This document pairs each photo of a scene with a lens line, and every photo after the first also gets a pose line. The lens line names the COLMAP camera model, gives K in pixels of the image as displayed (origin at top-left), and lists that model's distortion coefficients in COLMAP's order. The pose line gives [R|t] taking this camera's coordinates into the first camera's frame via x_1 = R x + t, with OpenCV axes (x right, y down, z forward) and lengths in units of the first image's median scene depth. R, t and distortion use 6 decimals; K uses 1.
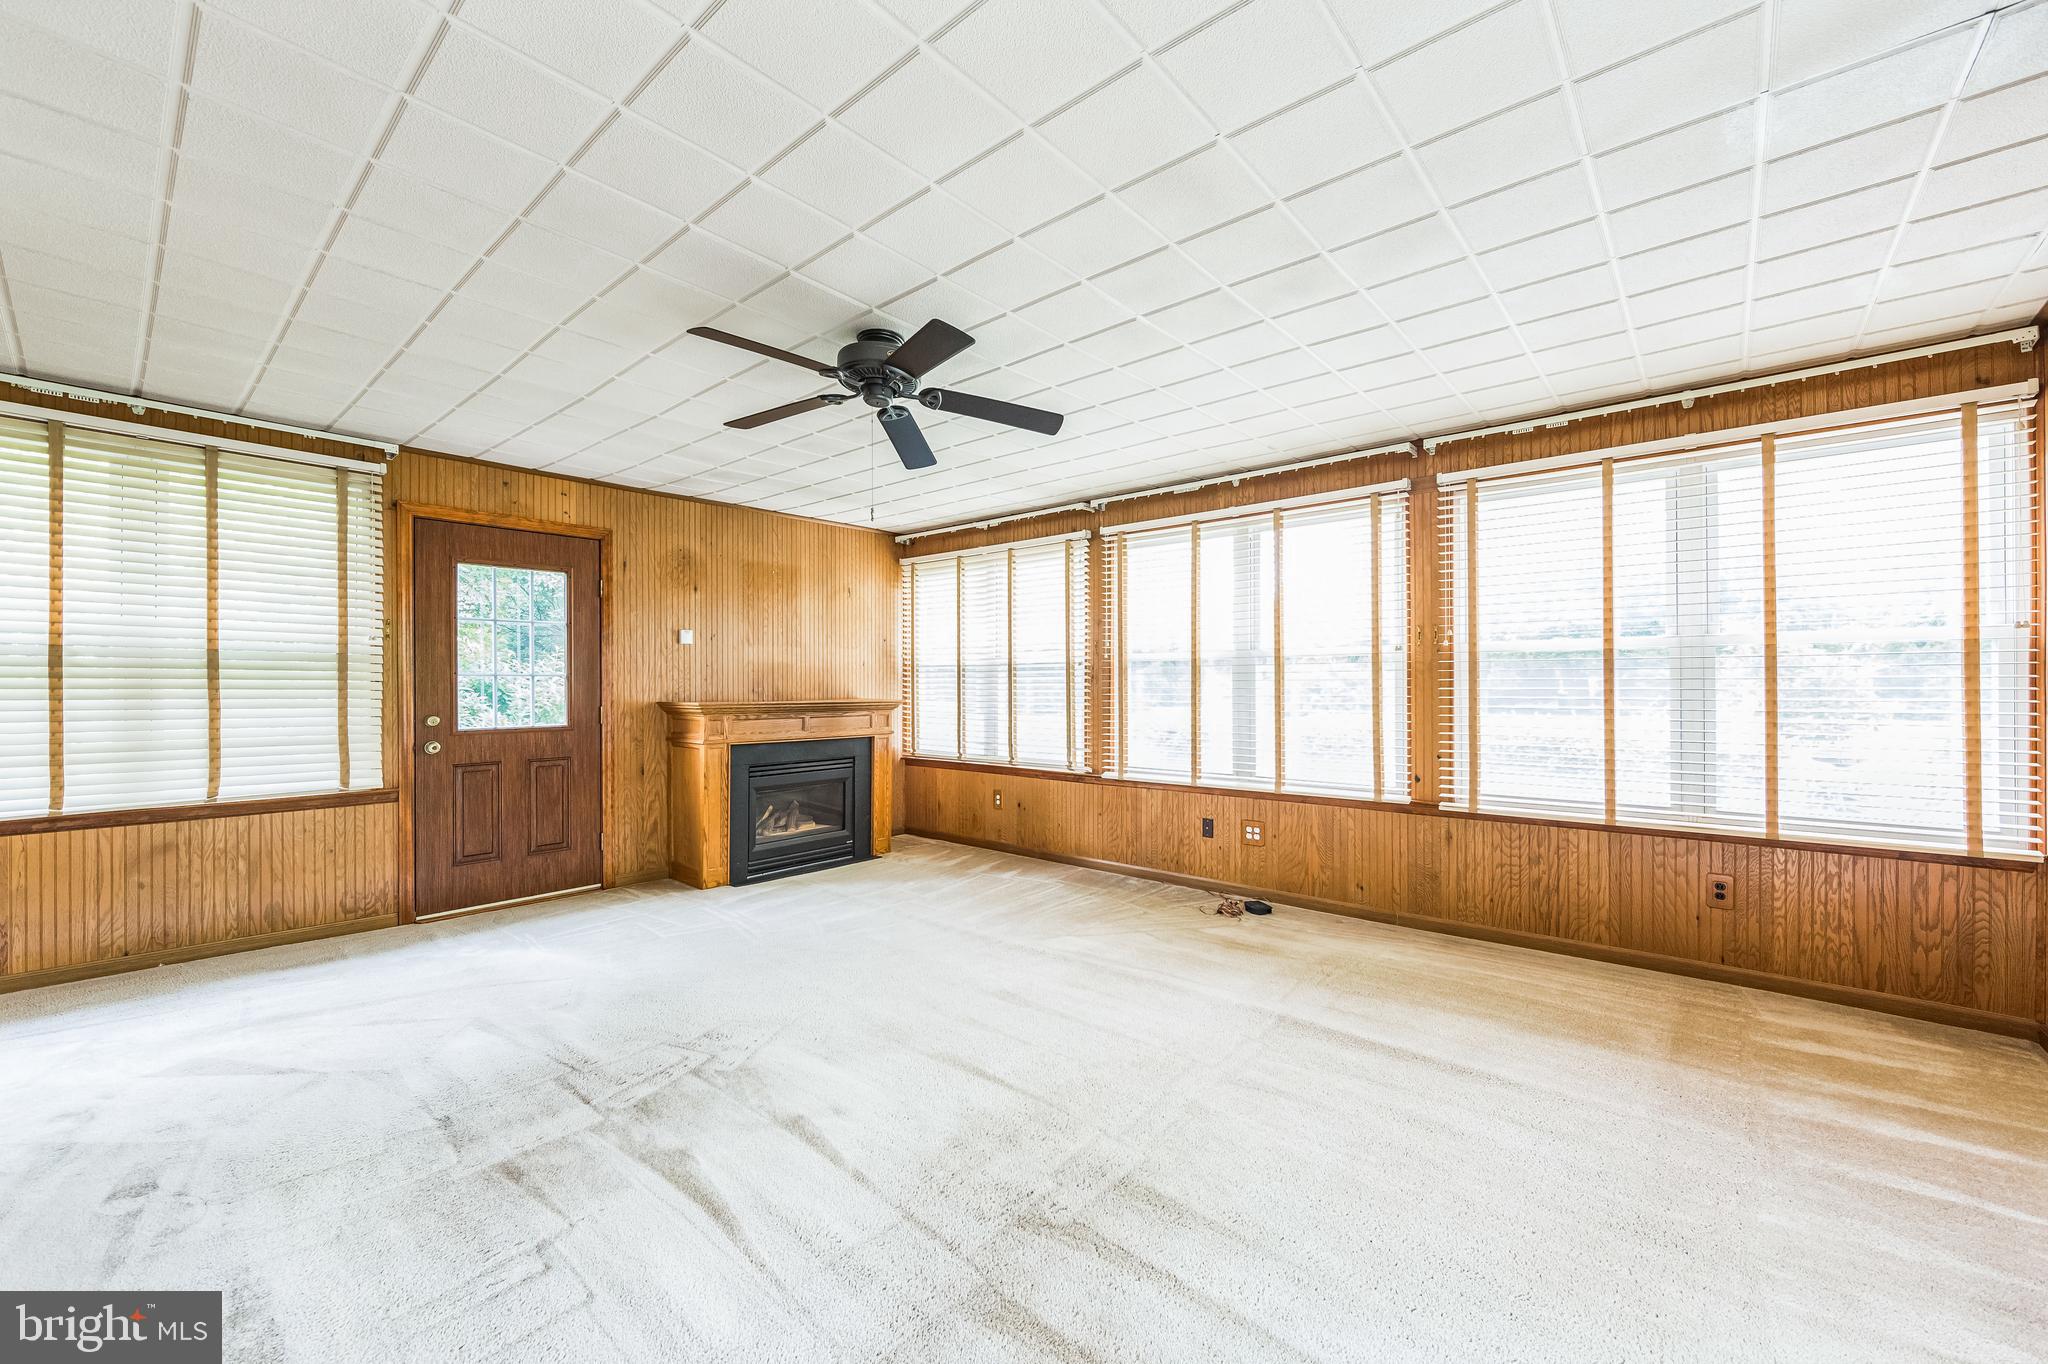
lens RADIAL K [[803.2, 0, 1022.8], [0, 803.2, 677.9], [0, 0, 1]] dist [0.001052, -0.000386]
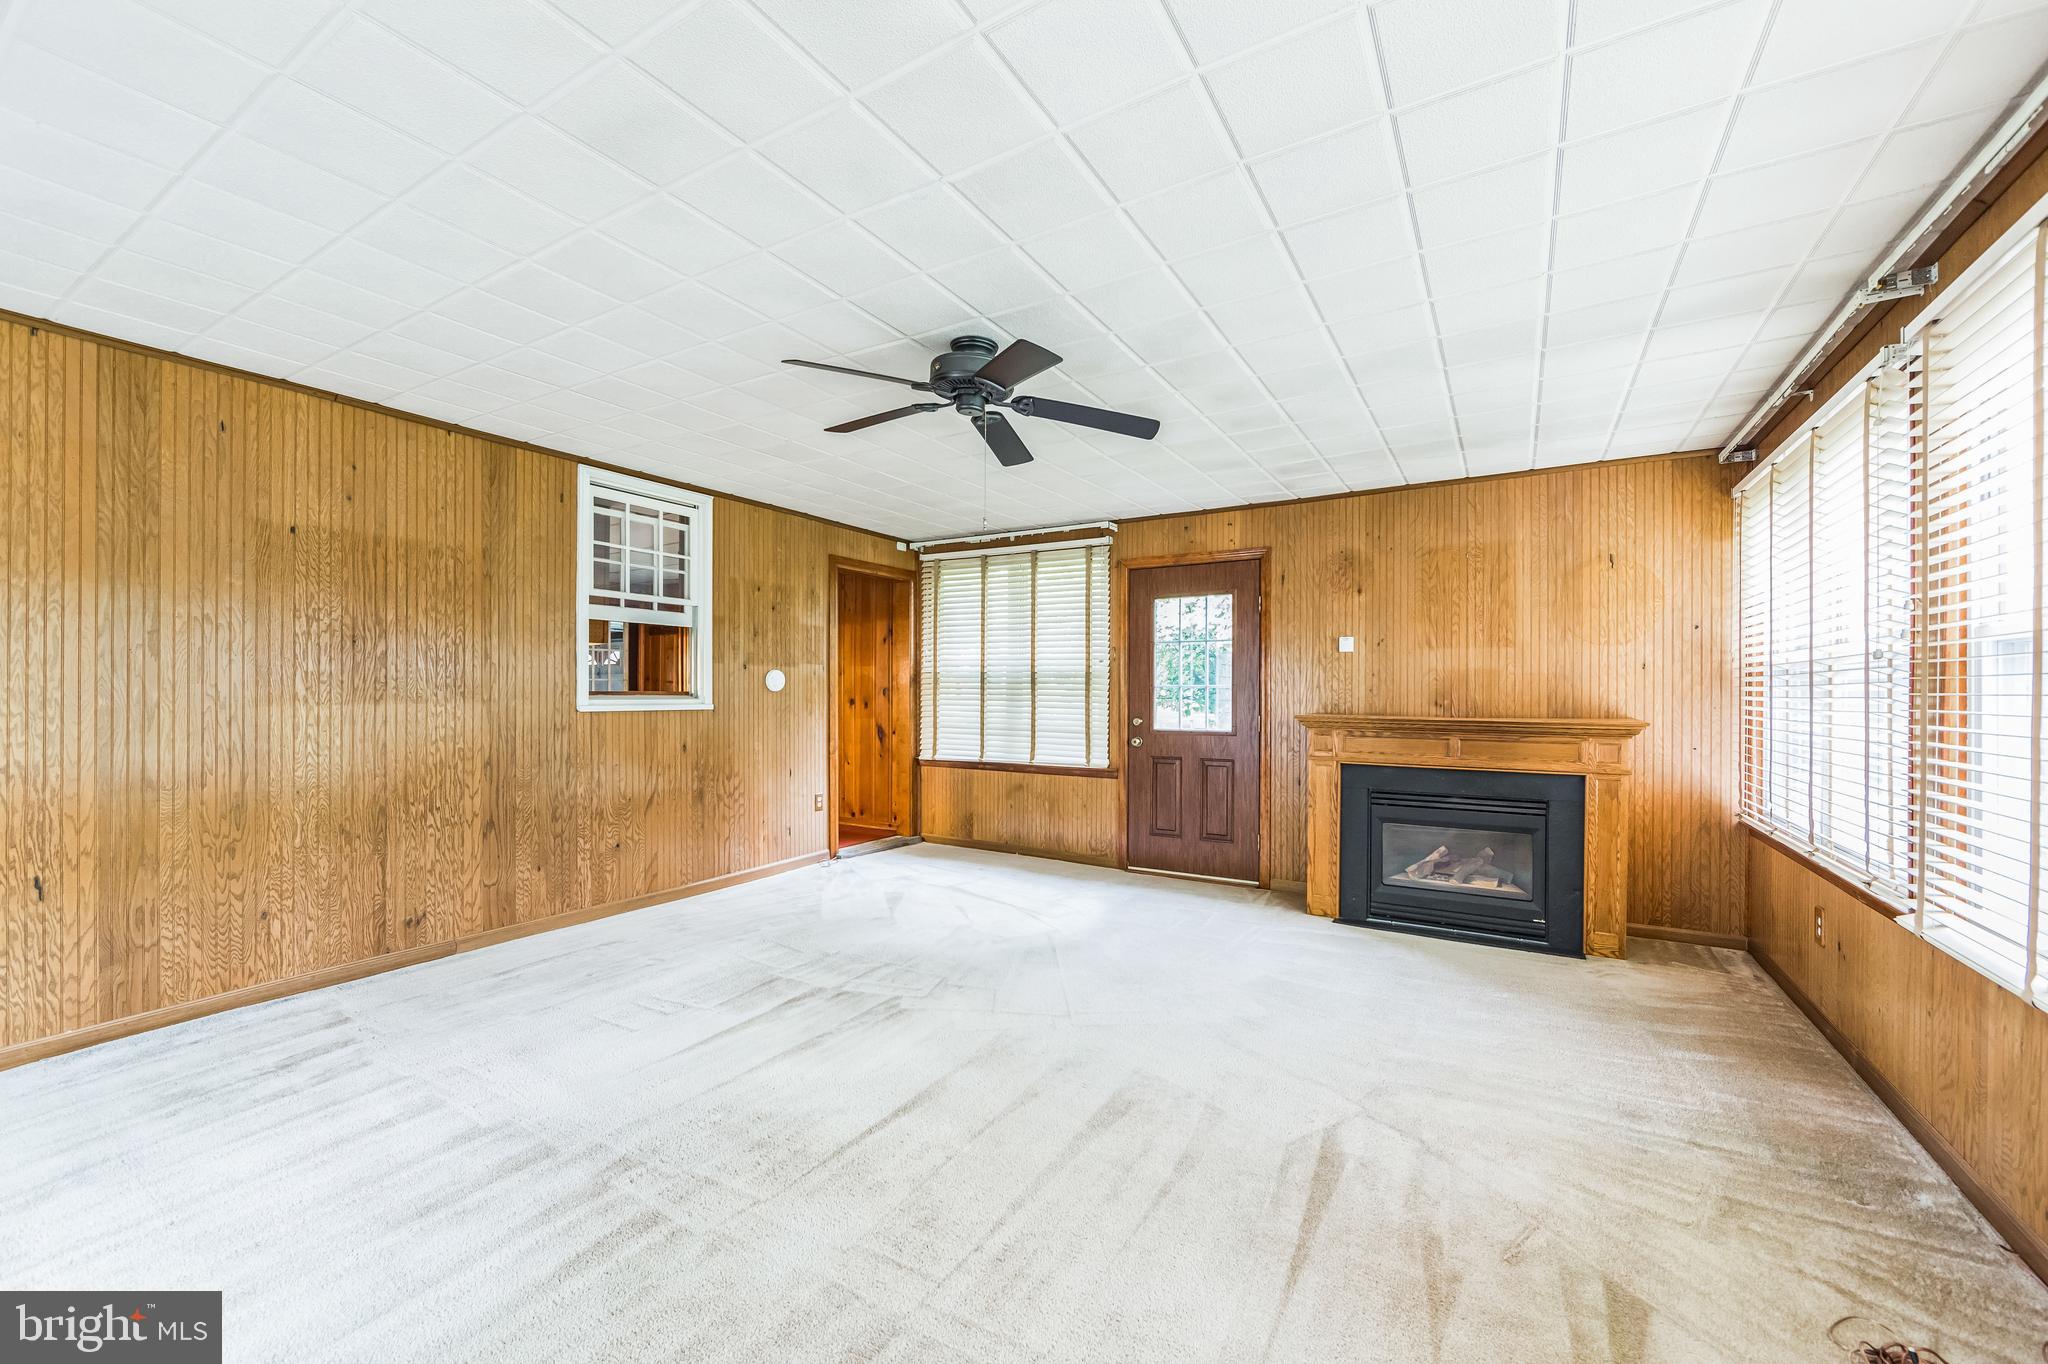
lens RADIAL K [[803.2, 0, 1032.8], [0, 803.2, 694.3], [0, 0, 1]] dist [0.001052, -0.000386]
pose [[0.179848, 0.005477, -0.983679, 0.500233], [0.002767, 0.999978, 0.006073, 0.000044], [0.983691, -0.003814, 0.179829, 0.554379]]
